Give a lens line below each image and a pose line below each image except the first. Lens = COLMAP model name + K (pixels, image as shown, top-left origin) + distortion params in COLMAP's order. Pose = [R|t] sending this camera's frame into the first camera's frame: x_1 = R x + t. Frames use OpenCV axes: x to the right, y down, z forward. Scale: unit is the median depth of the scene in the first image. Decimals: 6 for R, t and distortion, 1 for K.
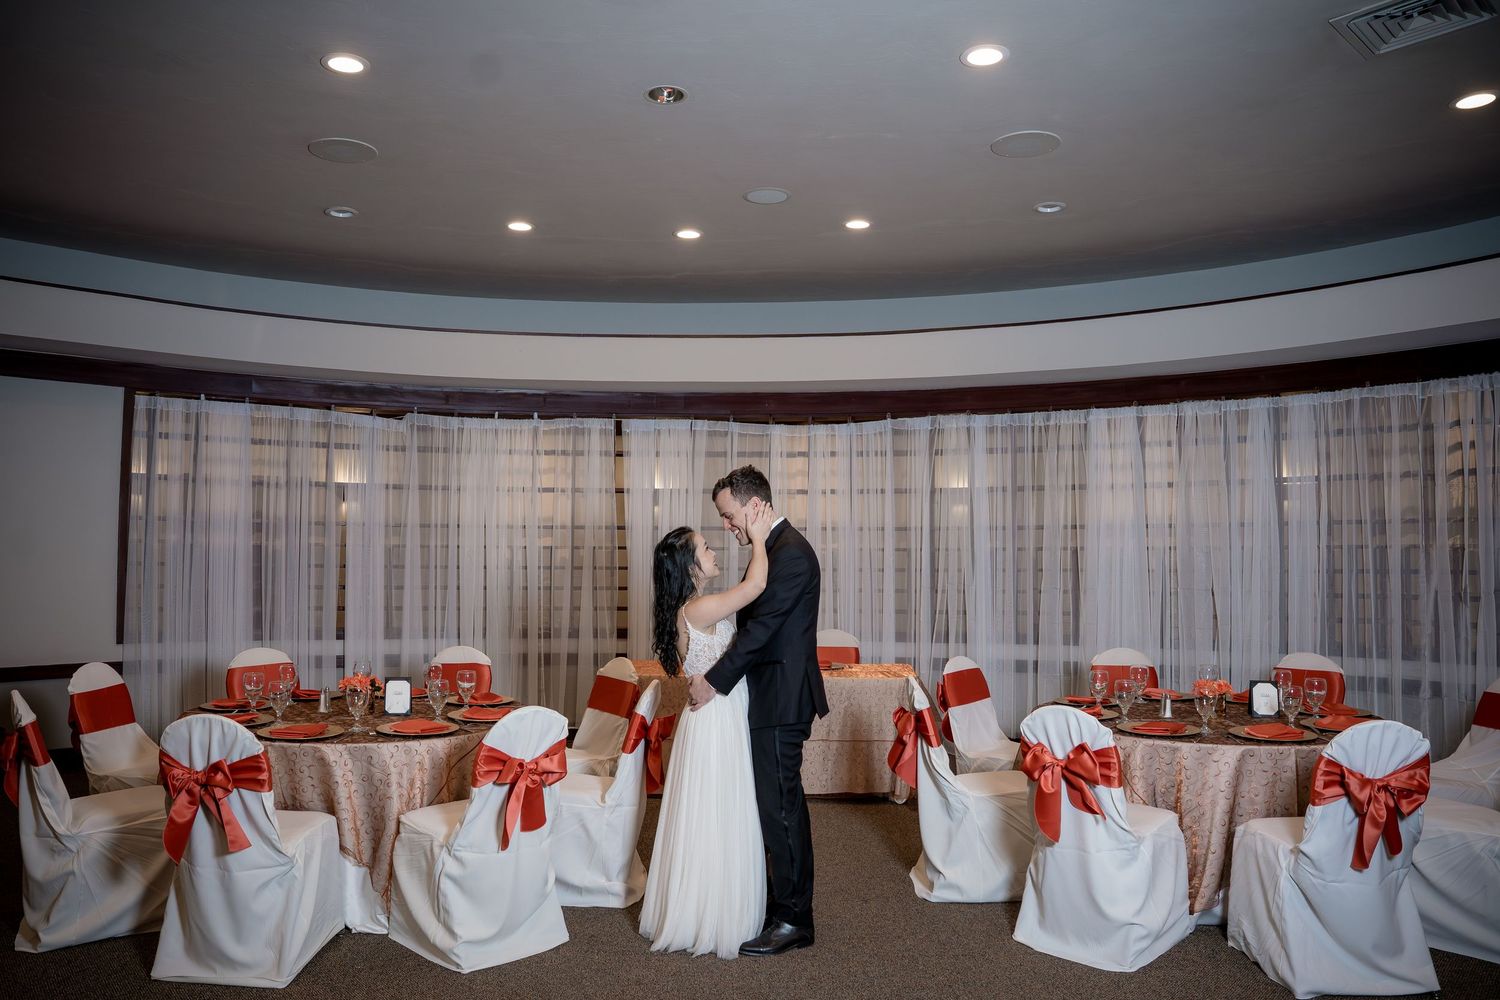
lens RADIAL K [[1107.9, 0, 750.0], [0, 1107.9, 500.0], [0, 0, 1]] dist [-0.191012, 0.162559]
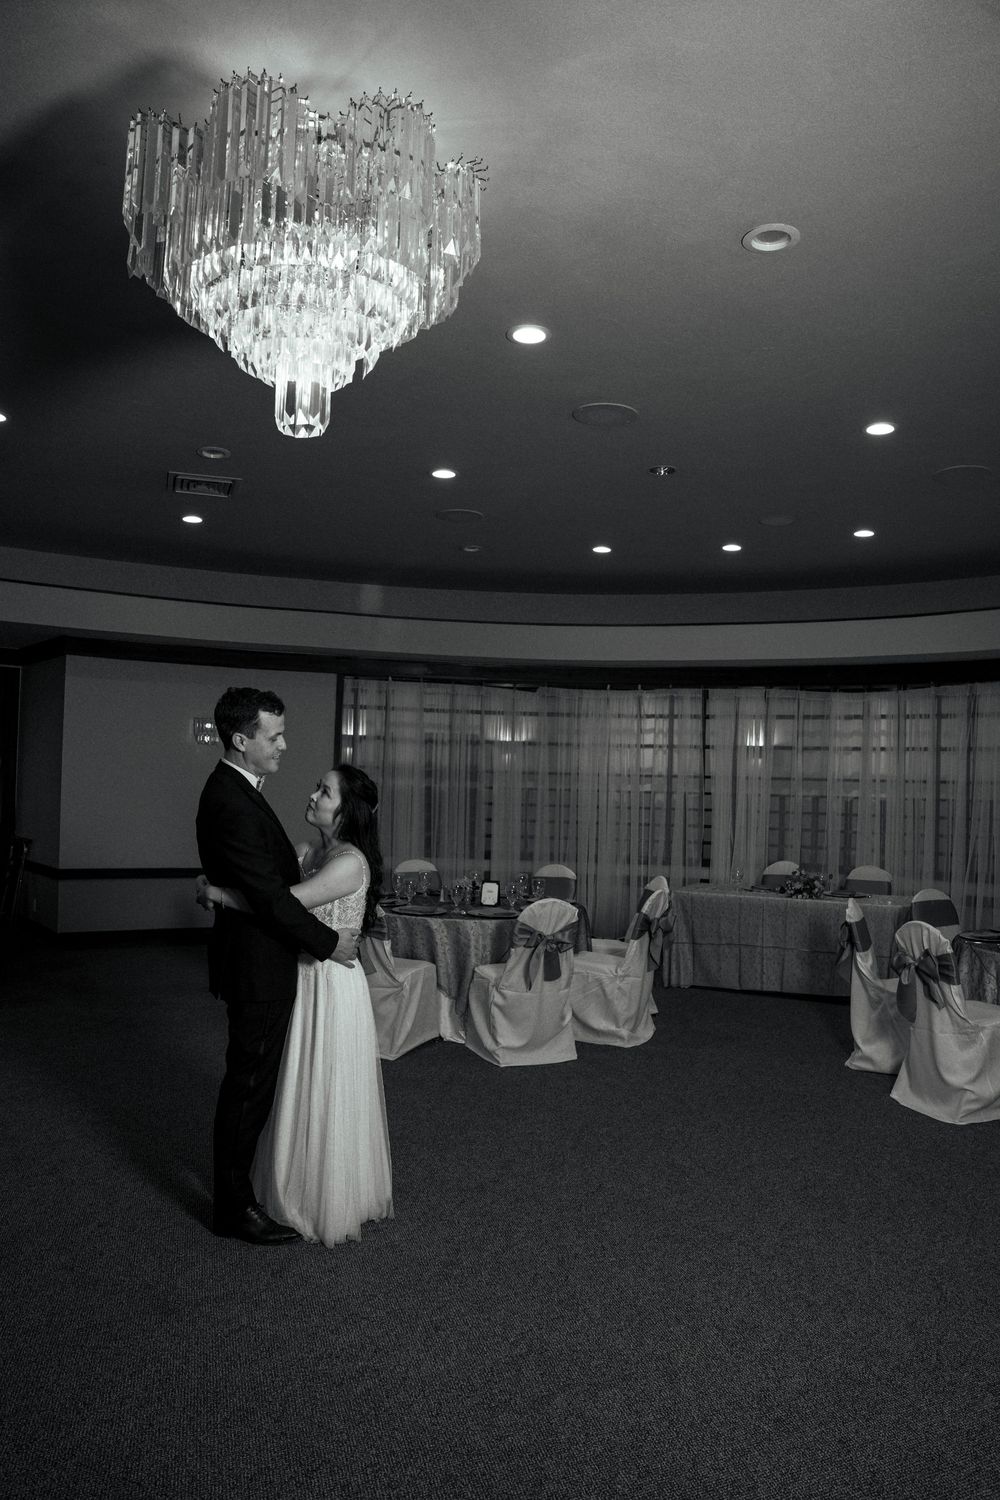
lens RADIAL K [[1107.9, 0, 500.0], [0, 1107.9, 750.0], [0, 0, 1]] dist [-0.191012, 0.162559]
pose [[0.909184, 0.006643, -0.416343, 0.207936], [-0.003077, 0.999953, 0.009237, -0.017877], [0.416384, -0.007117, 0.909161, -0.237771]]
